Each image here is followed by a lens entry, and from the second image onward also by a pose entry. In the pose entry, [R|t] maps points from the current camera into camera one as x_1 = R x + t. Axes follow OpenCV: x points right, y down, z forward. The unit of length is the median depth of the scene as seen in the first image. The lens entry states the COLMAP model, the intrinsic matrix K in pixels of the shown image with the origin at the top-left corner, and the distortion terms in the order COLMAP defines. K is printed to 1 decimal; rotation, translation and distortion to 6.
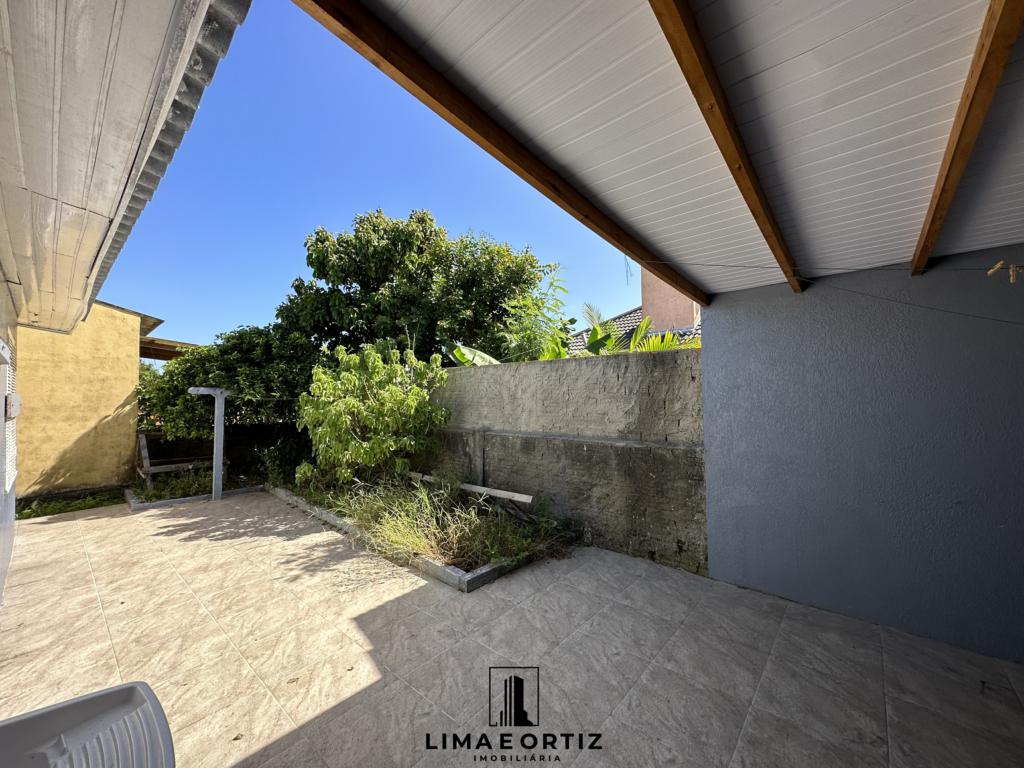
lens RADIAL K [[406.8, 0, 511.9], [0, 406.8, 385.0], [0, 0, 1]] dist [-0.002716, -0.000594]
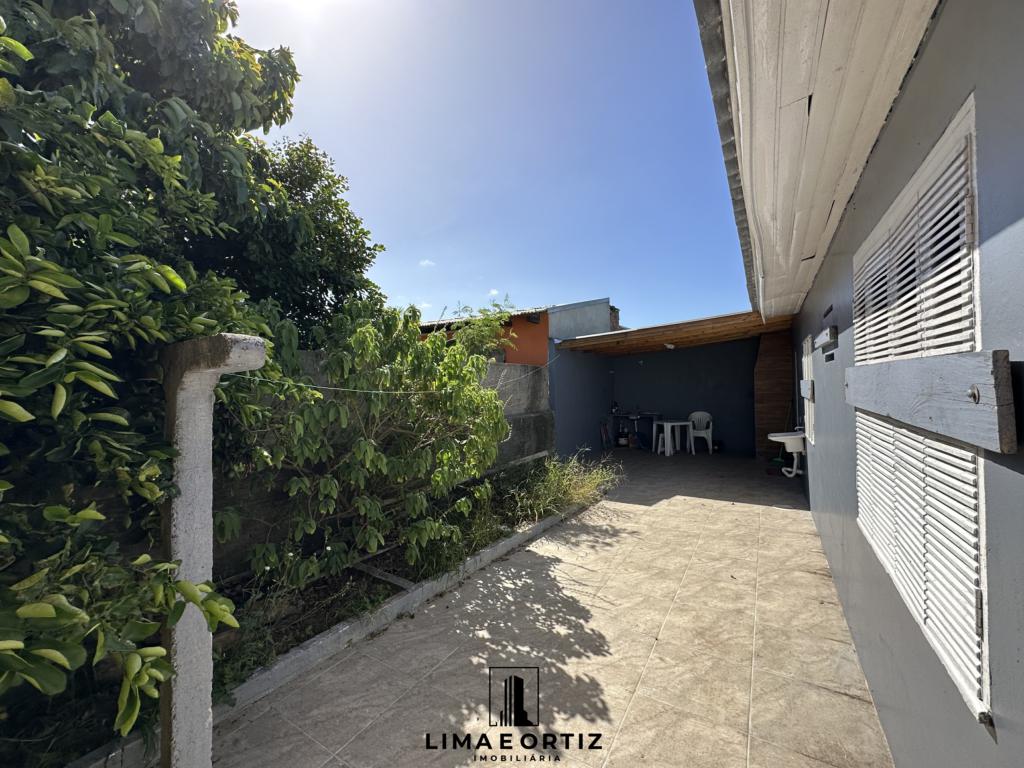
lens RADIAL K [[406.8, 0, 510.3], [0, 406.8, 385.1], [0, 0, 1]] dist [-0.002716, -0.000594]
pose [[-0.153817, 0.024457, 0.987797, -1.821696], [-0.026113, 0.999244, -0.028807, 0.080130], [-0.987754, -0.030225, -0.153062, 1.674708]]
